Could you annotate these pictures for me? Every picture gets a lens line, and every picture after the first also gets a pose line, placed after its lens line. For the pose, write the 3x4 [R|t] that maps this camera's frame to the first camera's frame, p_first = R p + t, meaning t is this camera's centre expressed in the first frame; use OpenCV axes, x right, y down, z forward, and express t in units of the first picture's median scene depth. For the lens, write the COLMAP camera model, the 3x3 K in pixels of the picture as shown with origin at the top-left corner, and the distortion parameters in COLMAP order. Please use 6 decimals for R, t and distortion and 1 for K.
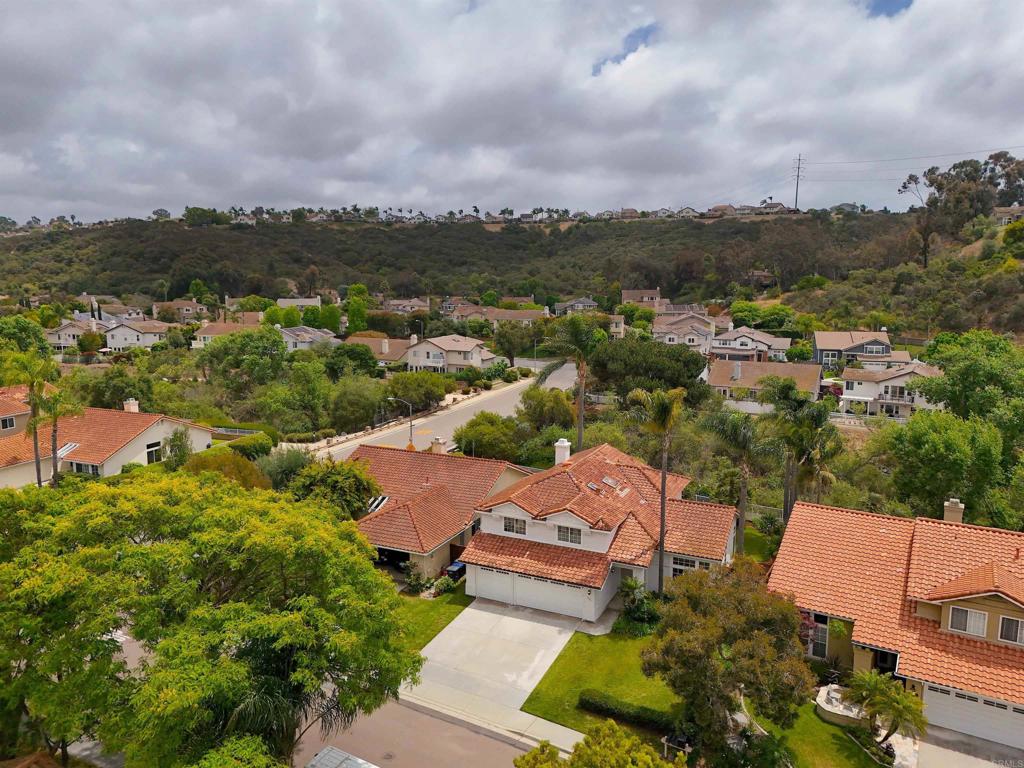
lens RADIAL K [[755.1, 0, 514.1], [0, 755.1, 383.7], [0, 0, 1]] dist [0.028572, -0.001580]
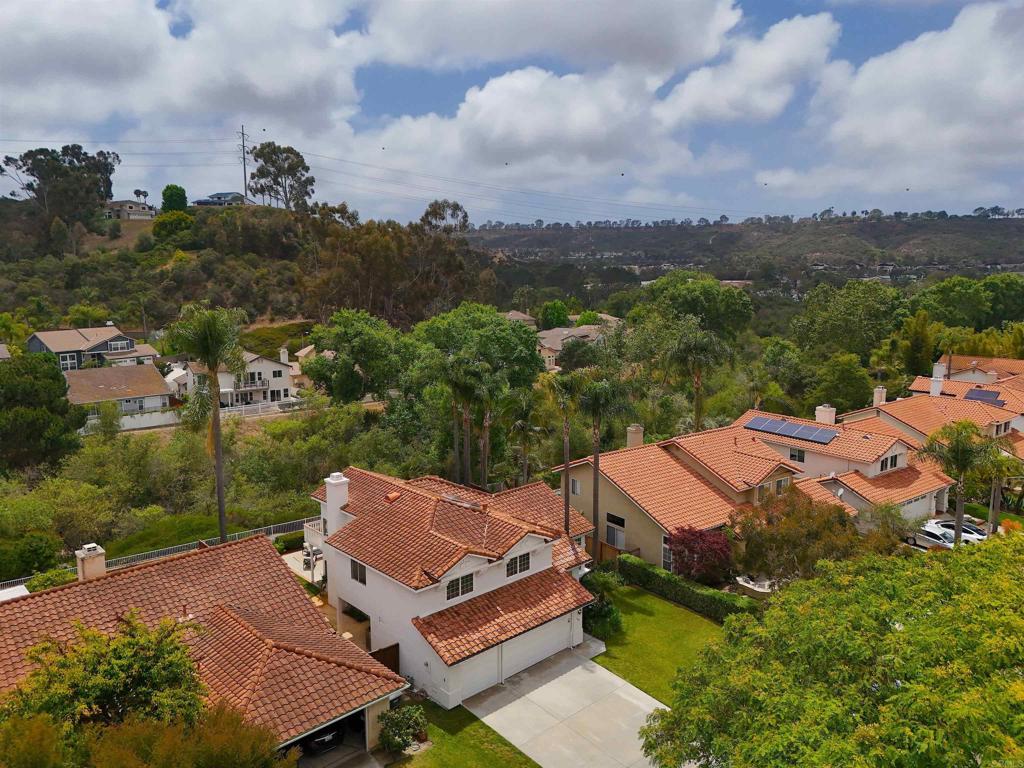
lens RADIAL K [[755.1, 0, 514.2], [0, 755.1, 384.8], [0, 0, 1]] dist [0.028572, -0.001580]
pose [[0.377910, -0.152939, 0.913123, -0.276881], [0.147264, 0.983635, 0.103802, -0.033014], [-0.914055, 0.095242, 0.394248, 0.285413]]
